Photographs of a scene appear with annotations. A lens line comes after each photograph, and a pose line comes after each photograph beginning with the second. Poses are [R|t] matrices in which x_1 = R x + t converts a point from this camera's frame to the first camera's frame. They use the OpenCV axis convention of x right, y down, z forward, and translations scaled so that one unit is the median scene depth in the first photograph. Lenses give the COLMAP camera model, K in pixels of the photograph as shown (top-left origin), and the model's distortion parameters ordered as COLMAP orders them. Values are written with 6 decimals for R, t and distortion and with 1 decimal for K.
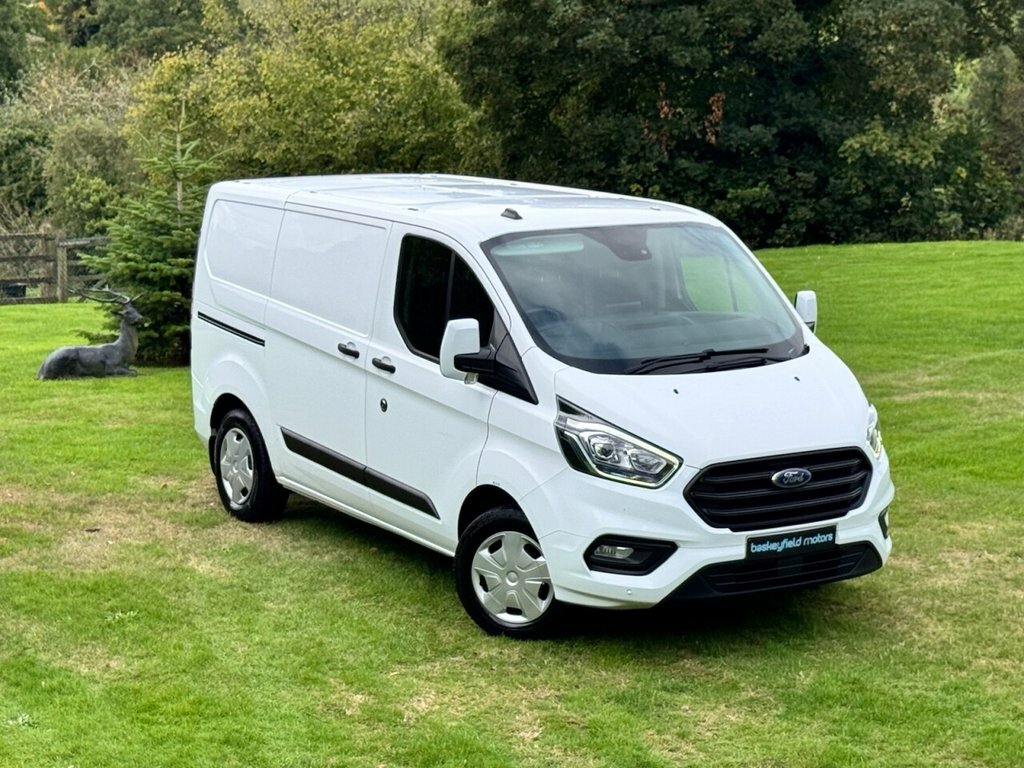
lens RADIAL K [[2460.7, 0, 512.0], [0, 2460.7, 384.0], [0, 0, 1]] dist [0.076953, 0.758222]
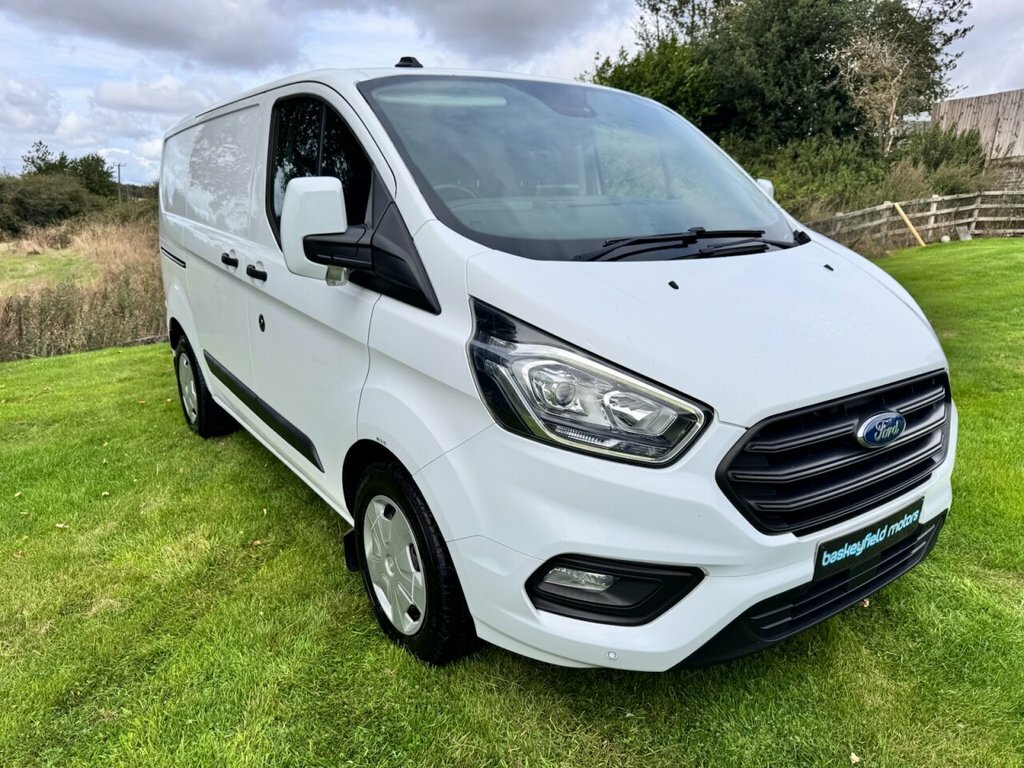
lens RADIAL K [[714.3, 0, 512.0], [0, 714.3, 384.0], [0, 0, 1]] dist [0.002533, 0.000058]
pose [[0.998367, -0.028340, 0.049599, 0.018816], [0.023762, 0.995606, 0.090578, 0.009978], [-0.051948, -0.089252, 0.994653, 0.814394]]
